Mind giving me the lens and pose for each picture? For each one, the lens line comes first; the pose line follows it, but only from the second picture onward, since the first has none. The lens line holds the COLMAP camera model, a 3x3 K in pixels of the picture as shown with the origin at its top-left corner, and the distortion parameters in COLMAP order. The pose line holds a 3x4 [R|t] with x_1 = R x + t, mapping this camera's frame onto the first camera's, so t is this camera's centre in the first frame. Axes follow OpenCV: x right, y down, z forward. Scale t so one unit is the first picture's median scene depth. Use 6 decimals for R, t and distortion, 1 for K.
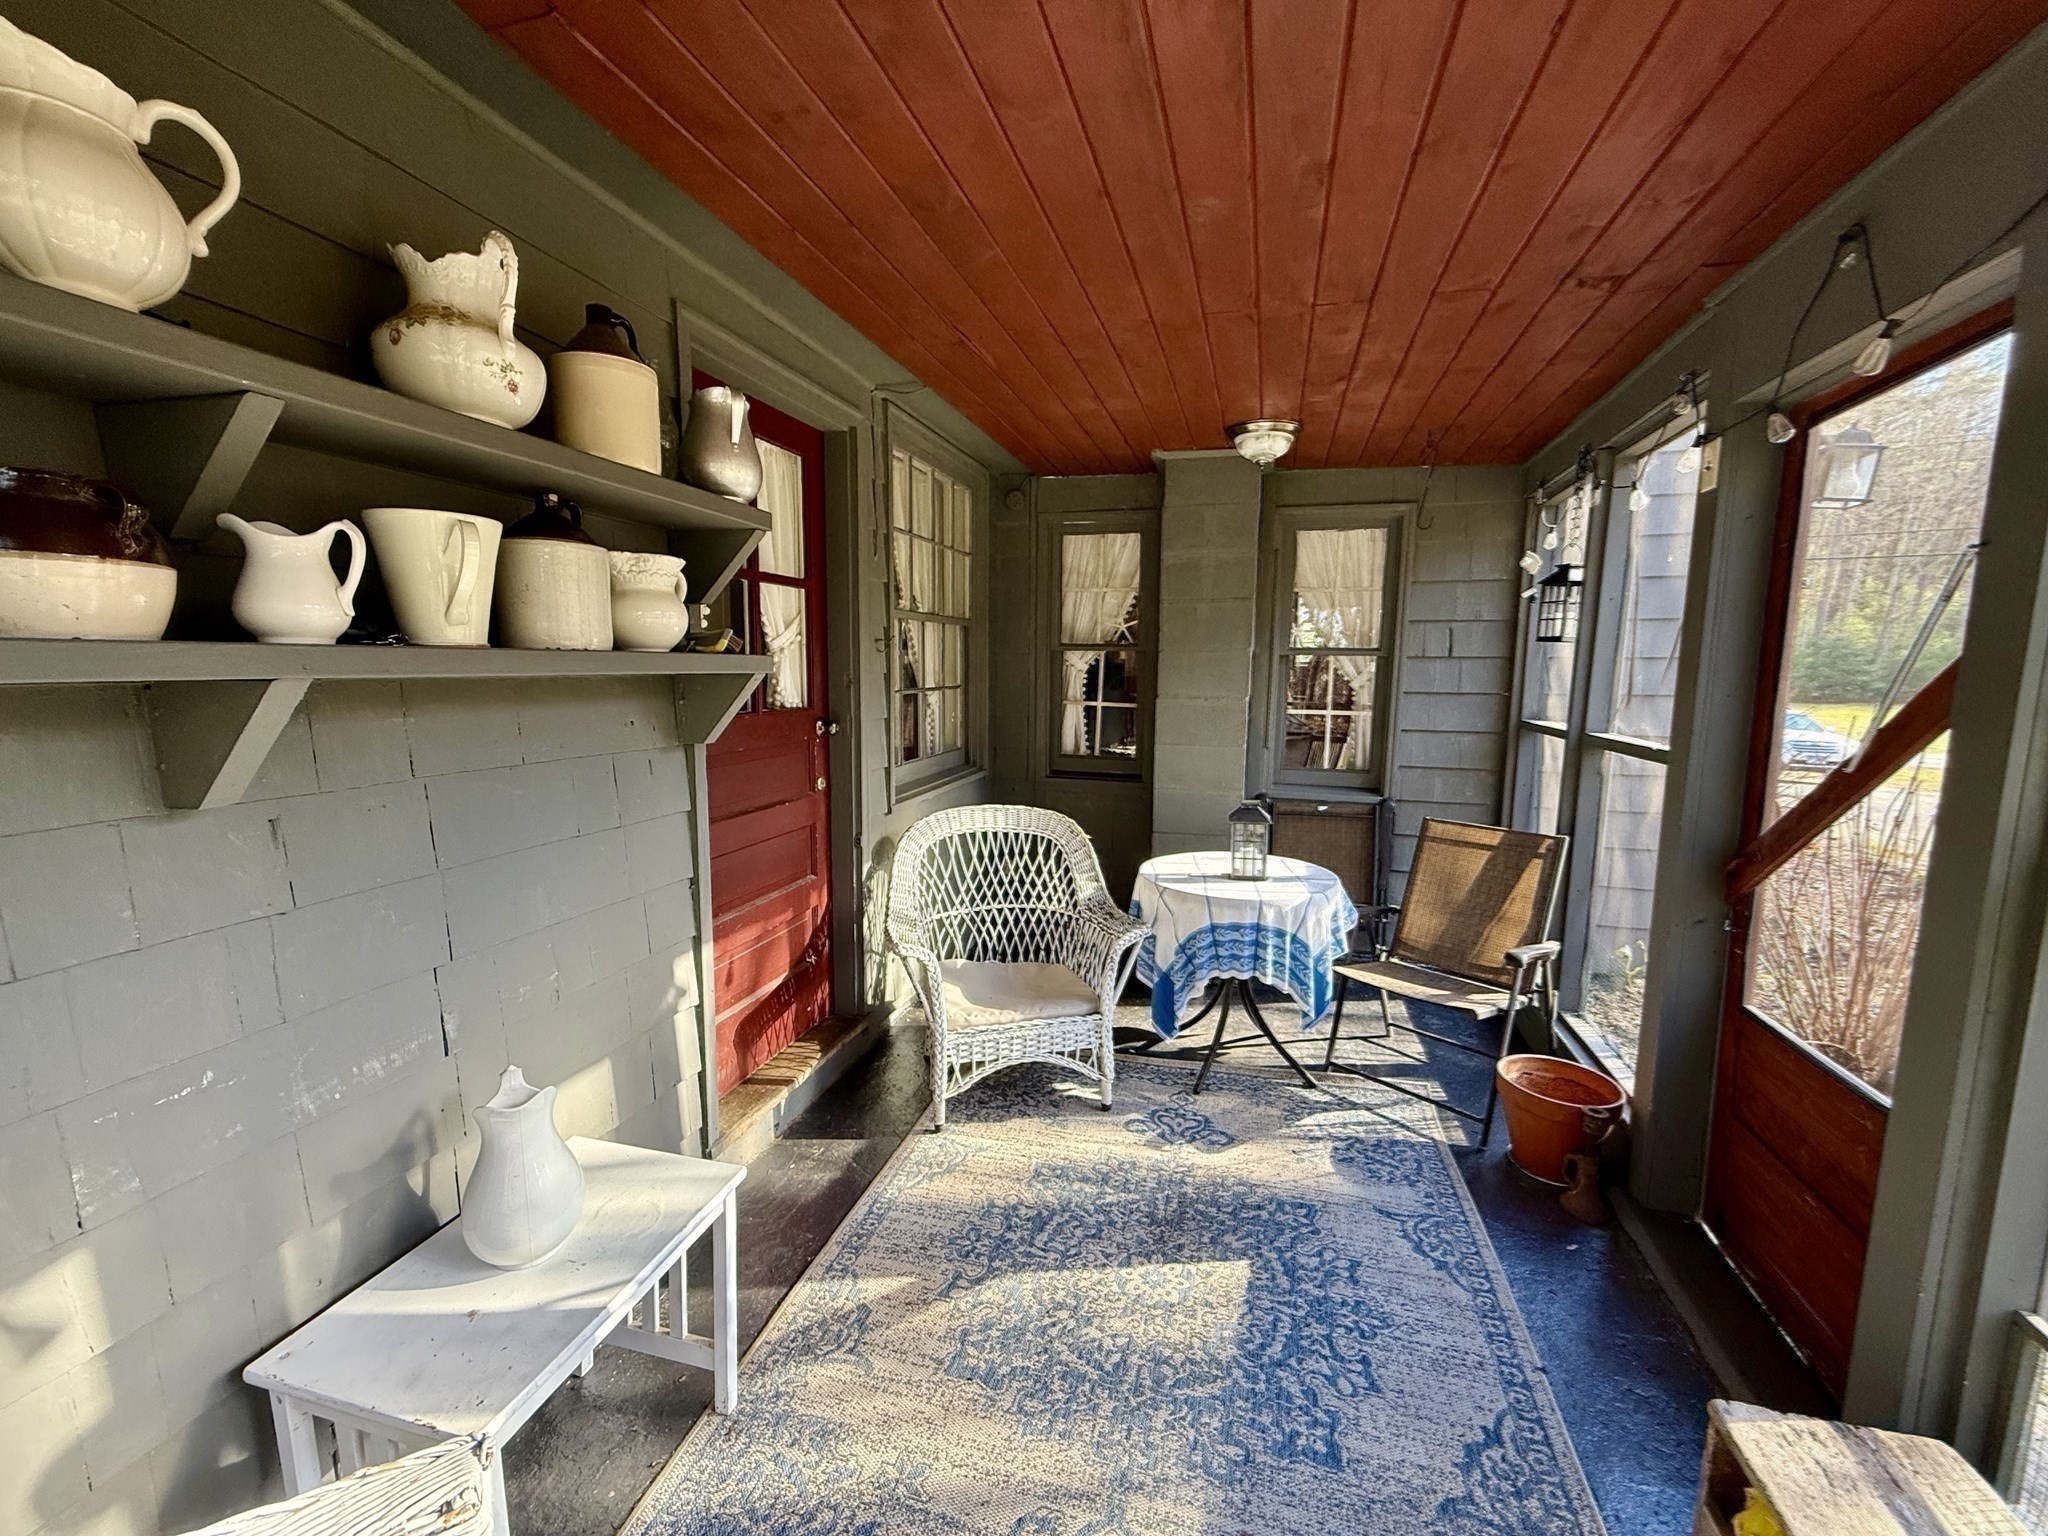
lens RADIAL K [[821.5, 0, 1024.0], [0, 821.5, 768.0], [0, 0, 1]] dist [-0.000114, -0.000016]
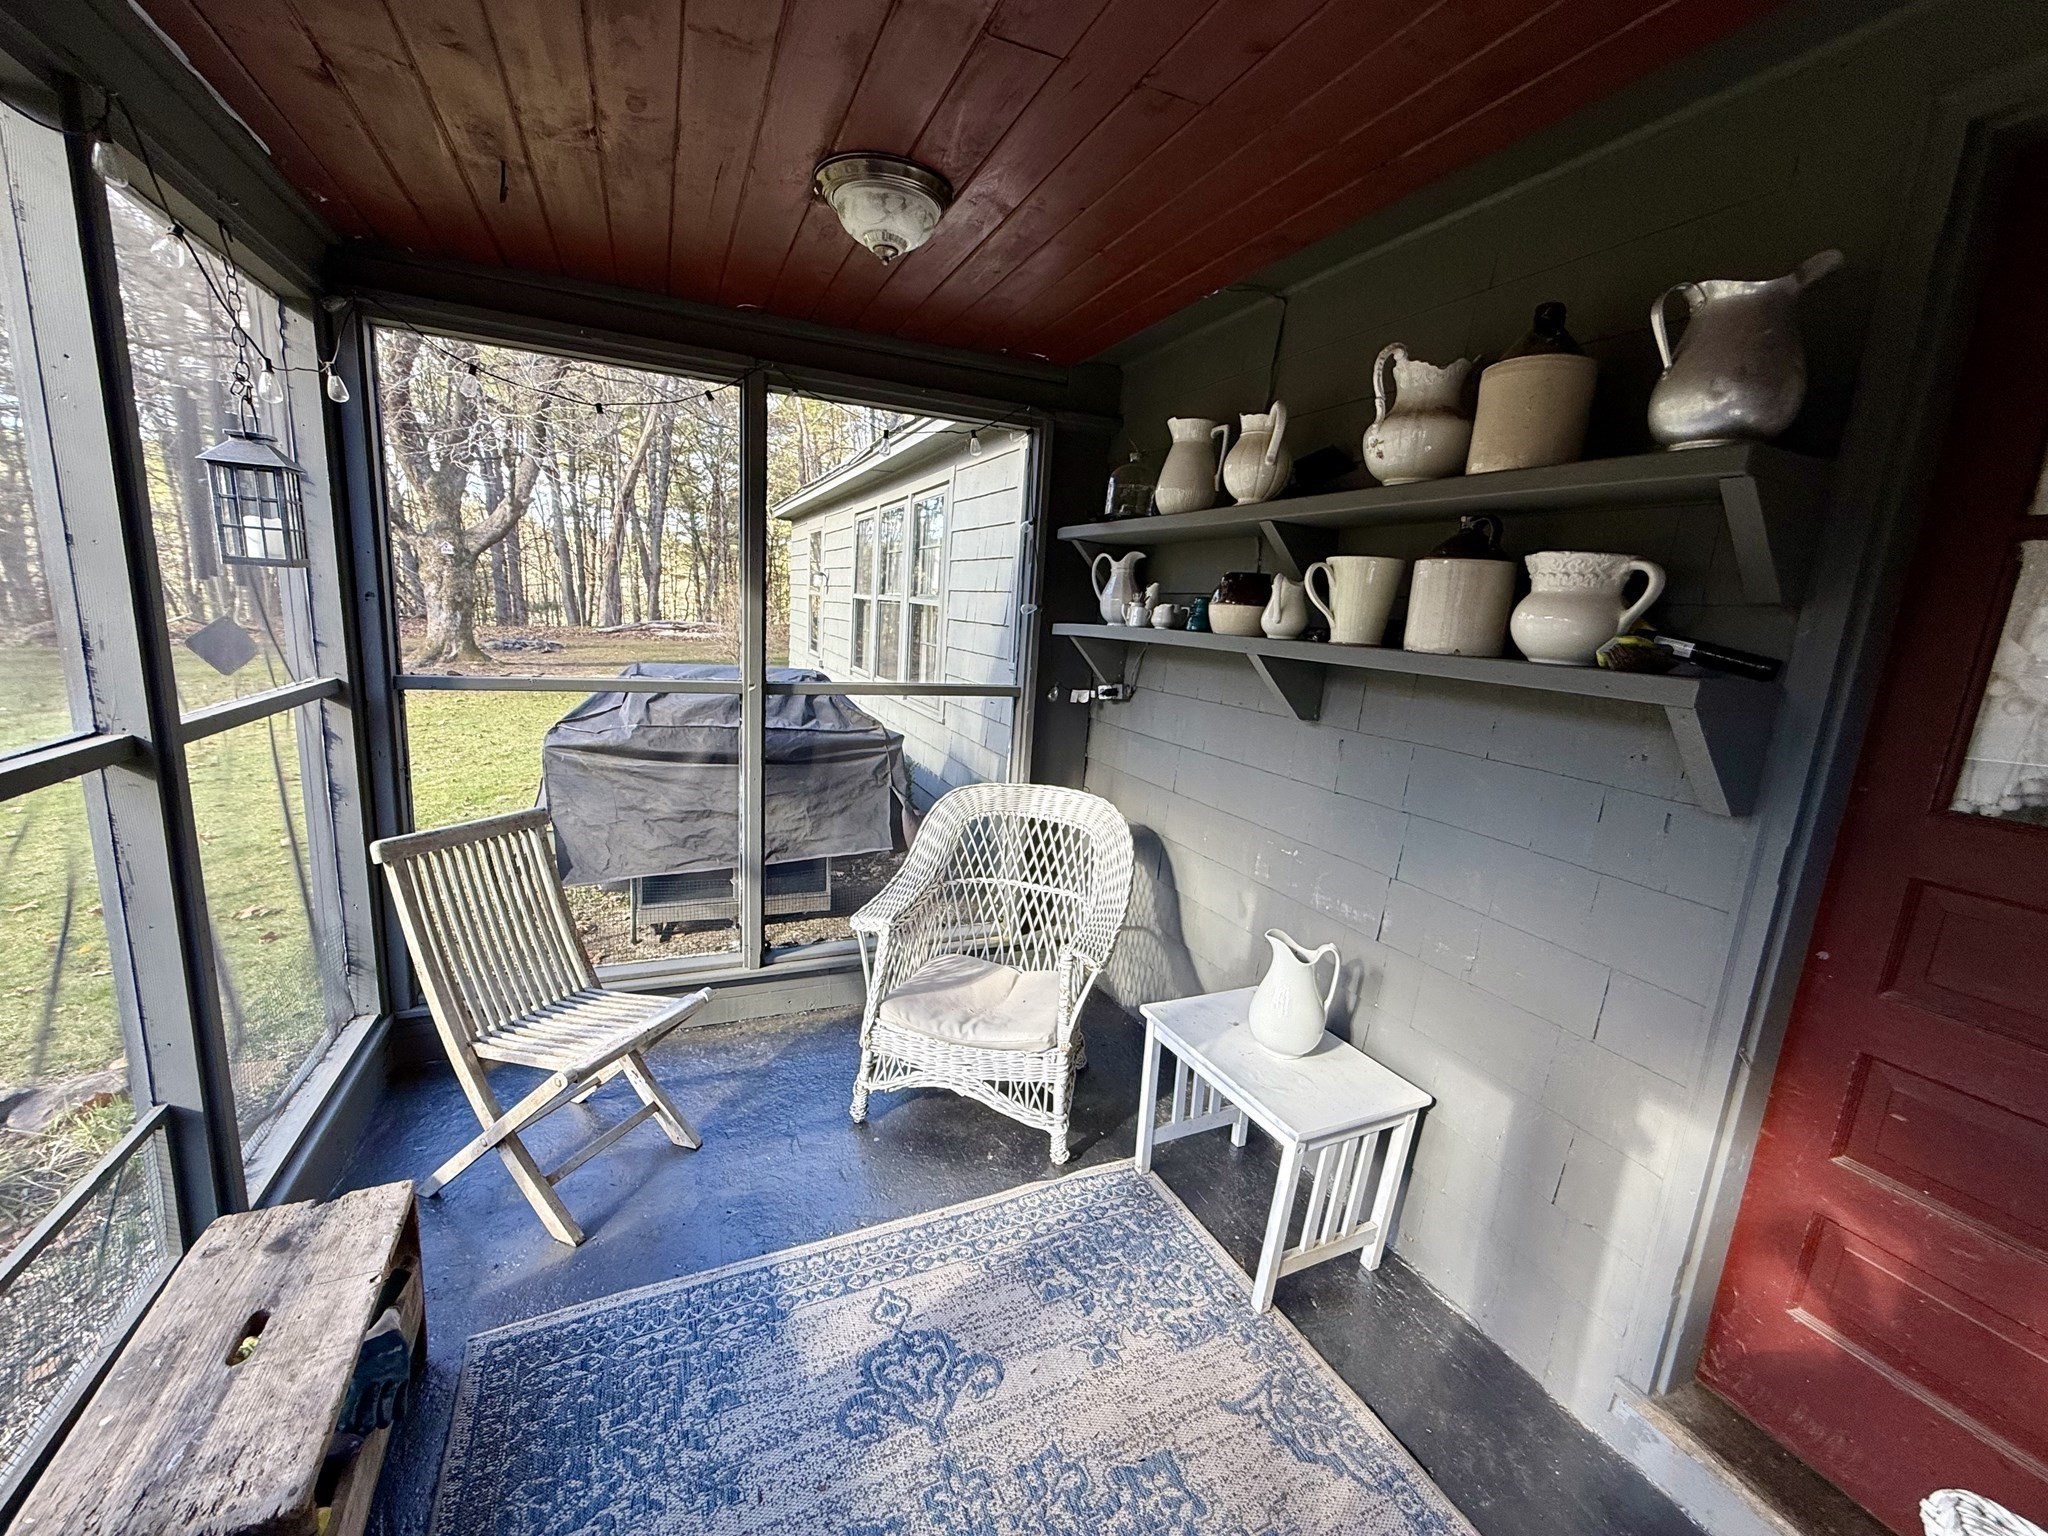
lens RADIAL K [[821.5, 0, 1024.0], [0, 821.5, 768.0], [0, 0, 1]] dist [-0.000114, -0.000016]
pose [[-0.758523, 0.067294, -0.648162, 0.647173], [-0.155862, 0.947048, 0.280725, -0.228208], [0.632732, 0.313960, -0.707870, 1.521576]]
